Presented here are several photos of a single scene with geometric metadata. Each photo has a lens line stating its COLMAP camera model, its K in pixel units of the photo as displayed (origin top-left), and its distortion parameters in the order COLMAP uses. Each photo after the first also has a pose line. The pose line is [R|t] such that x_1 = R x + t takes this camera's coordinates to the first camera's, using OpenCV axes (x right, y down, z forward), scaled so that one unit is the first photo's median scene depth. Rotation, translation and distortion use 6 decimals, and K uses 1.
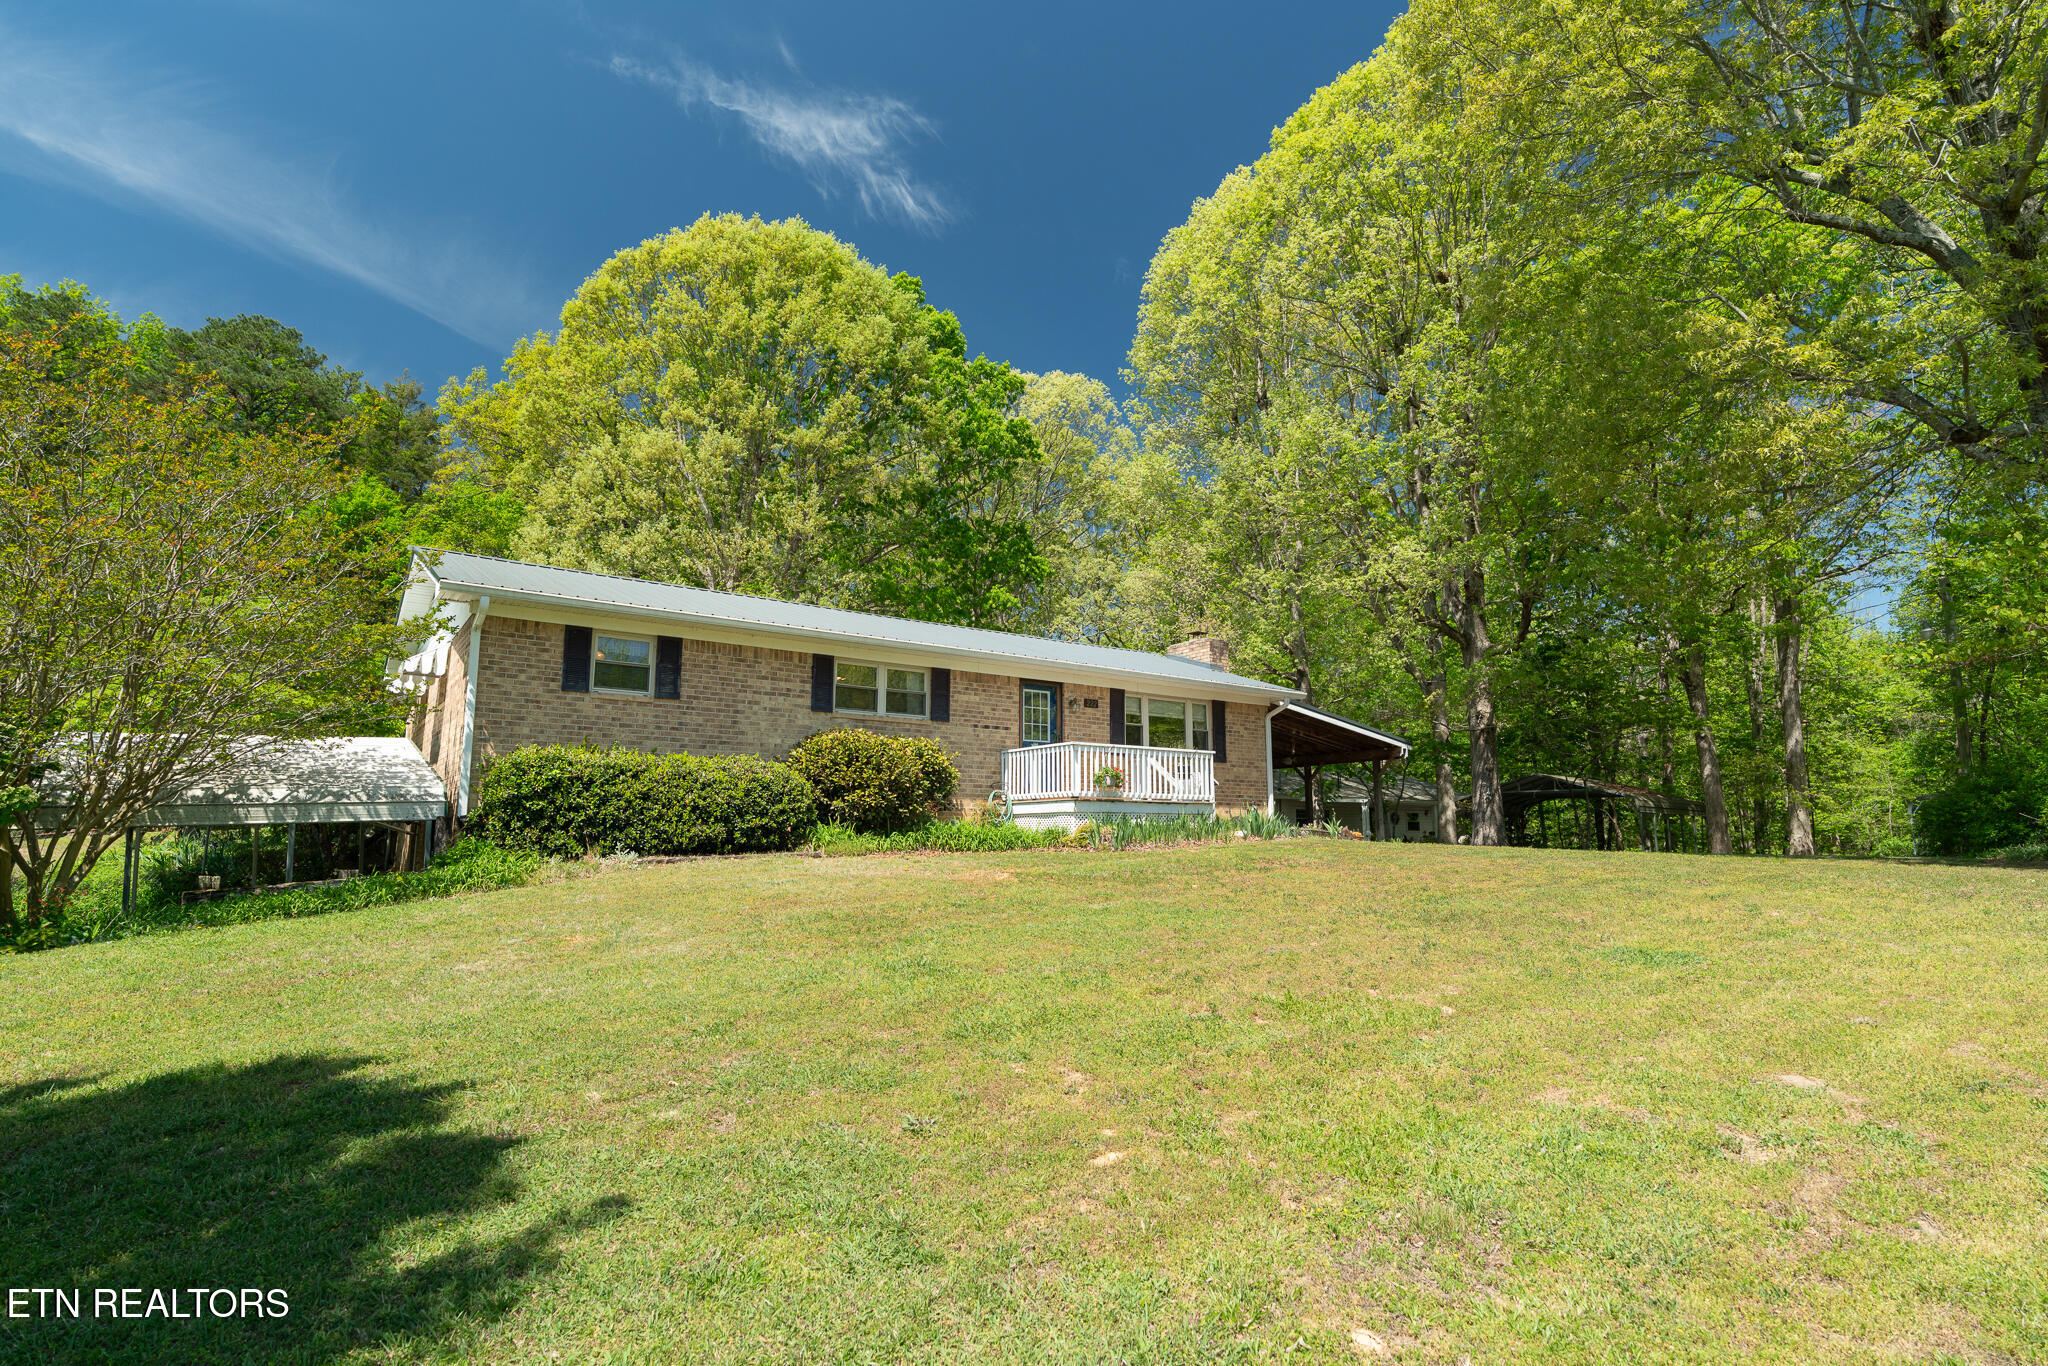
lens RADIAL K [[1073.7, 0, 1024.0], [0, 1073.7, 683.0], [0, 0, 1]] dist [0.037586, 0.000393]
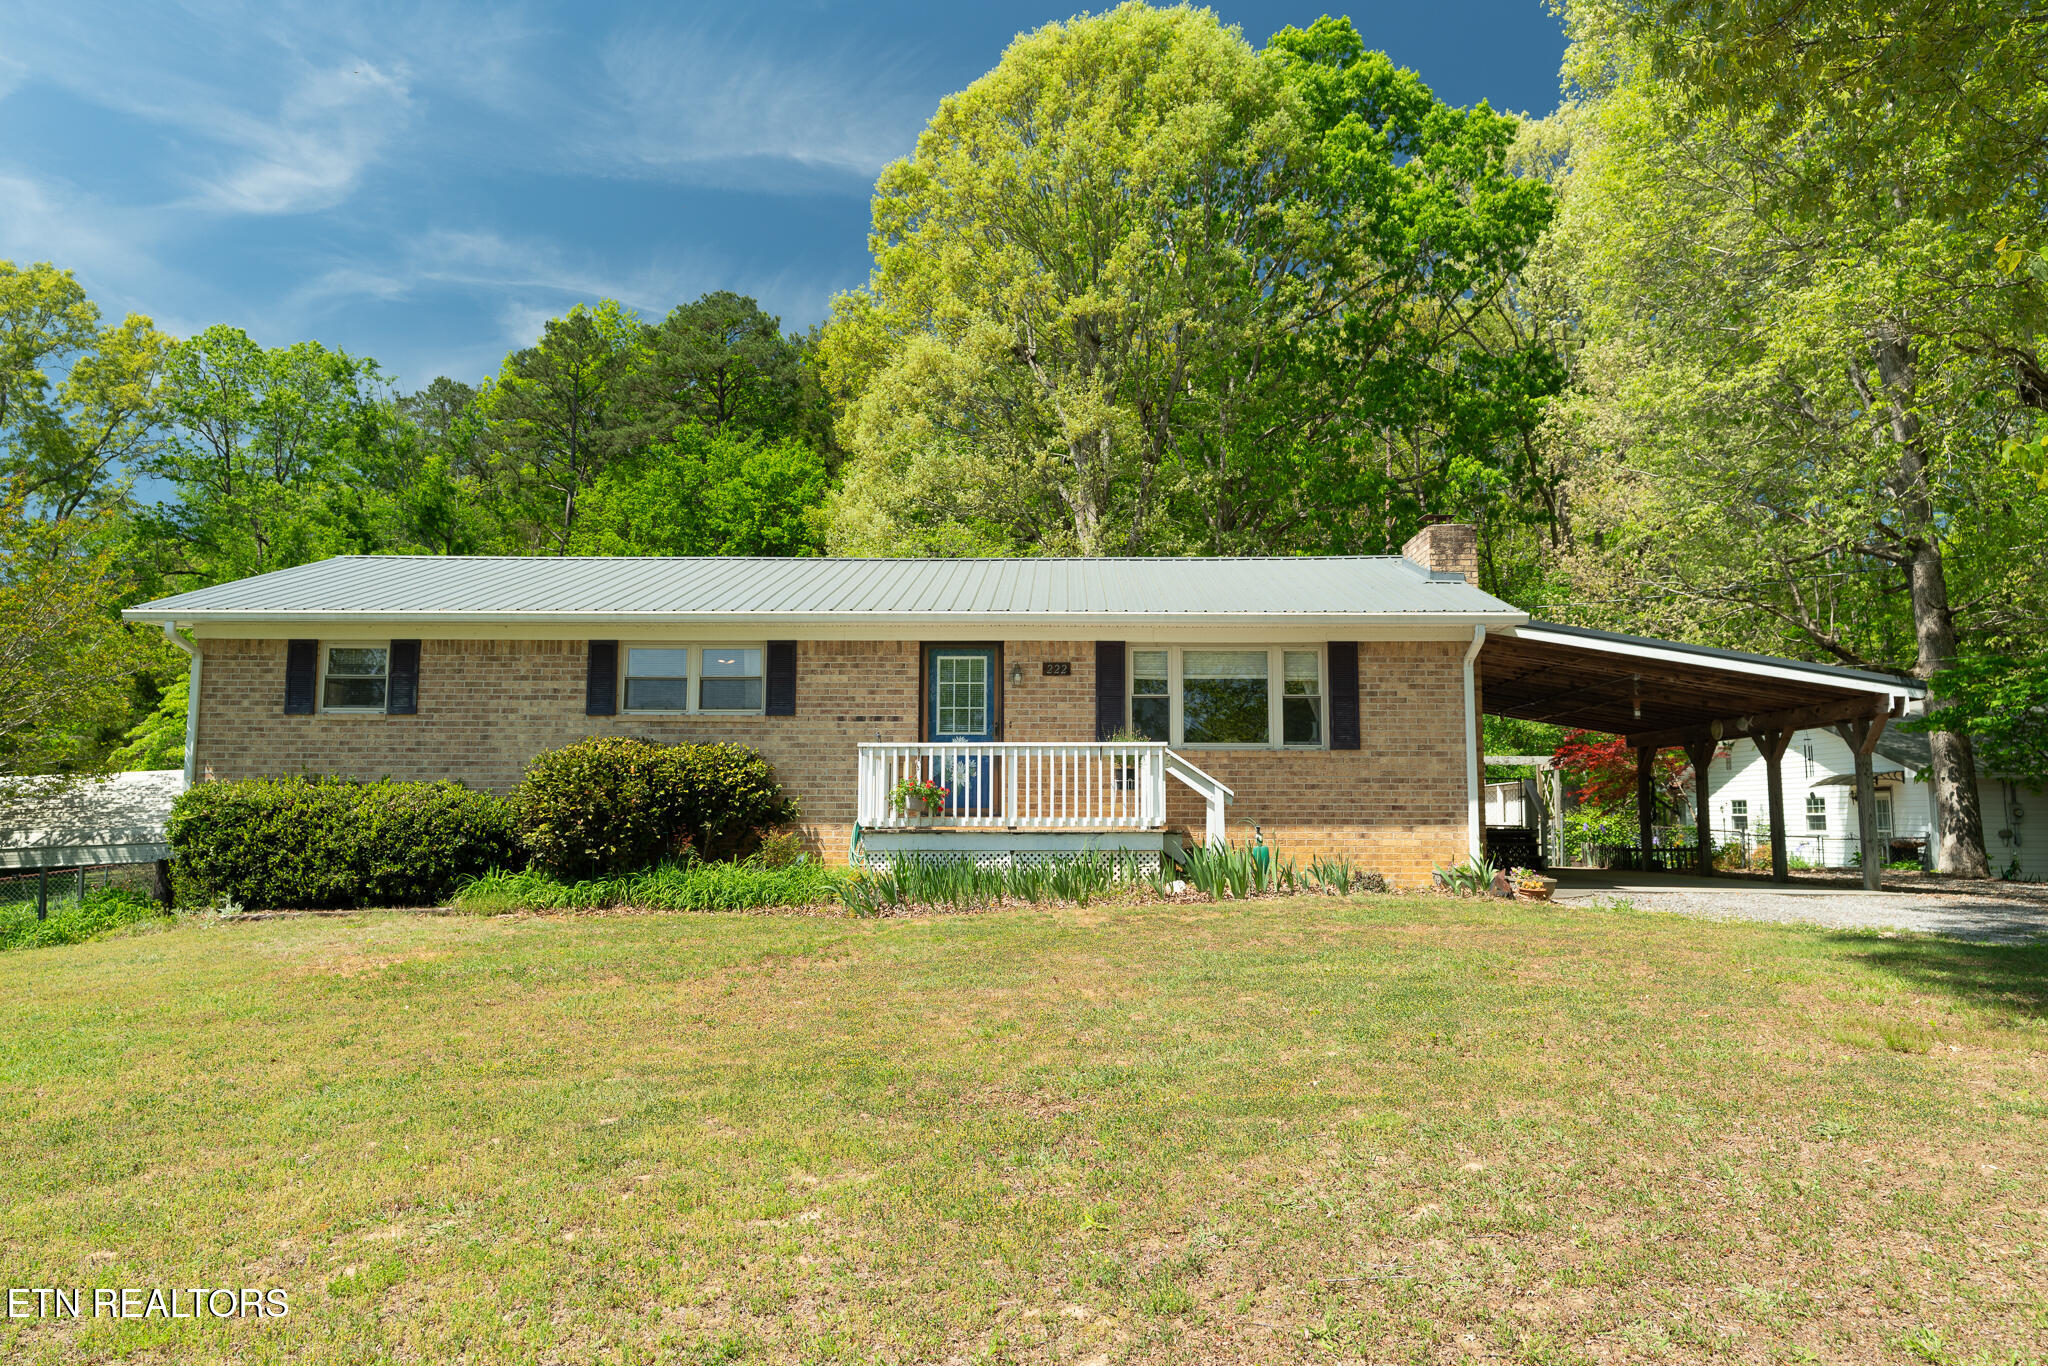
lens RADIAL K [[1398.1, 0, 1024.0], [0, 1398.1, 683.0], [0, 0, 1]] dist [0.002224, 0.000493]
pose [[0.799273, -0.059447, -0.598020, 0.663253], [0.089237, 0.995804, 0.020280, 0.010707], [0.594306, -0.069575, 0.801224, 0.398898]]
